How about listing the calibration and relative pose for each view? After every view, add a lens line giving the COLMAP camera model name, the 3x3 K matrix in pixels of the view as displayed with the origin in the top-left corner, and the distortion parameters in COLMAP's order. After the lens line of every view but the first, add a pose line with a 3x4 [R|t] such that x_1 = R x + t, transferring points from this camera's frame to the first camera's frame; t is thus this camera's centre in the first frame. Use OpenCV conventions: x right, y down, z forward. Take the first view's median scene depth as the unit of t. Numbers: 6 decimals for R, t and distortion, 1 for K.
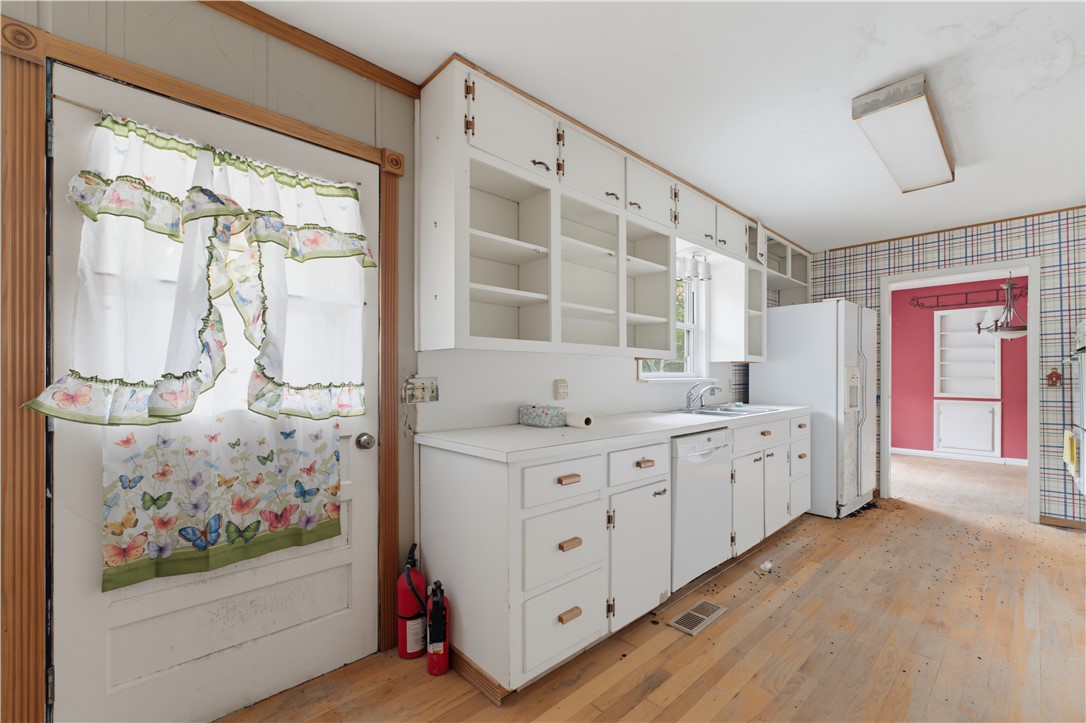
lens RADIAL K [[455.0, 0, 545.6], [0, 455.0, 375.5], [0, 0, 1]] dist [-0.000560, 0.000160]
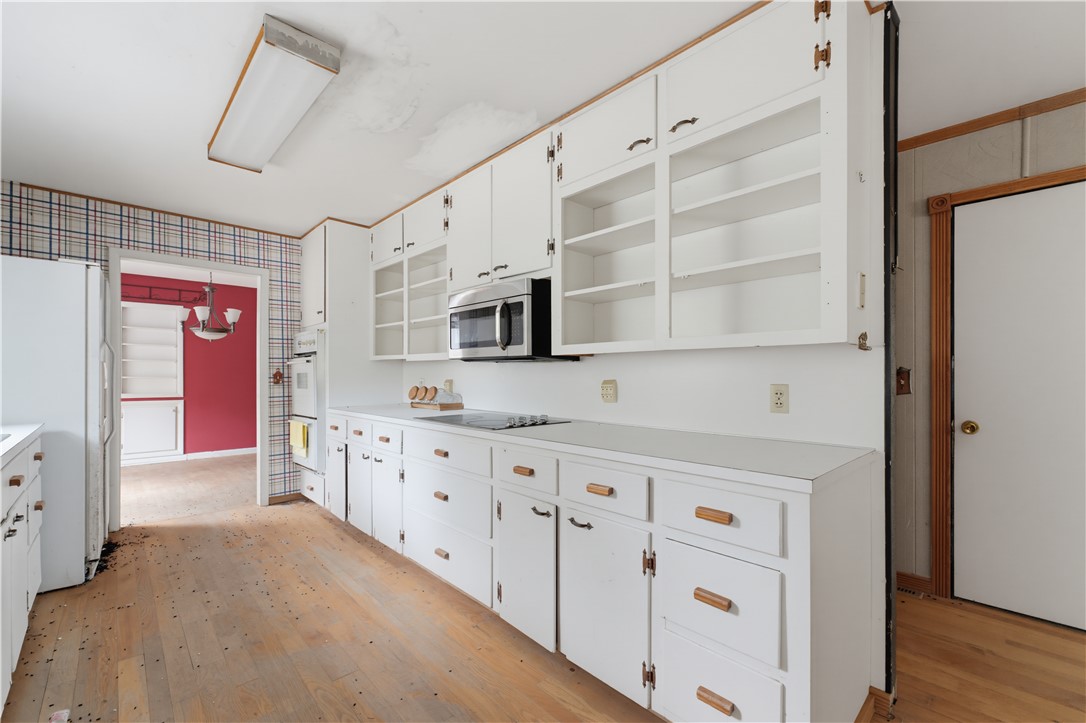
lens RADIAL K [[455.0, 0, 545.6], [0, 455.0, 375.5], [0, 0, 1]] dist [-0.000560, 0.000160]
pose [[-0.015367, -0.001351, 0.999881, -0.127845], [-0.002658, 0.999996, 0.001310, -0.002475], [-0.999878, -0.002638, -0.015370, 0.704297]]
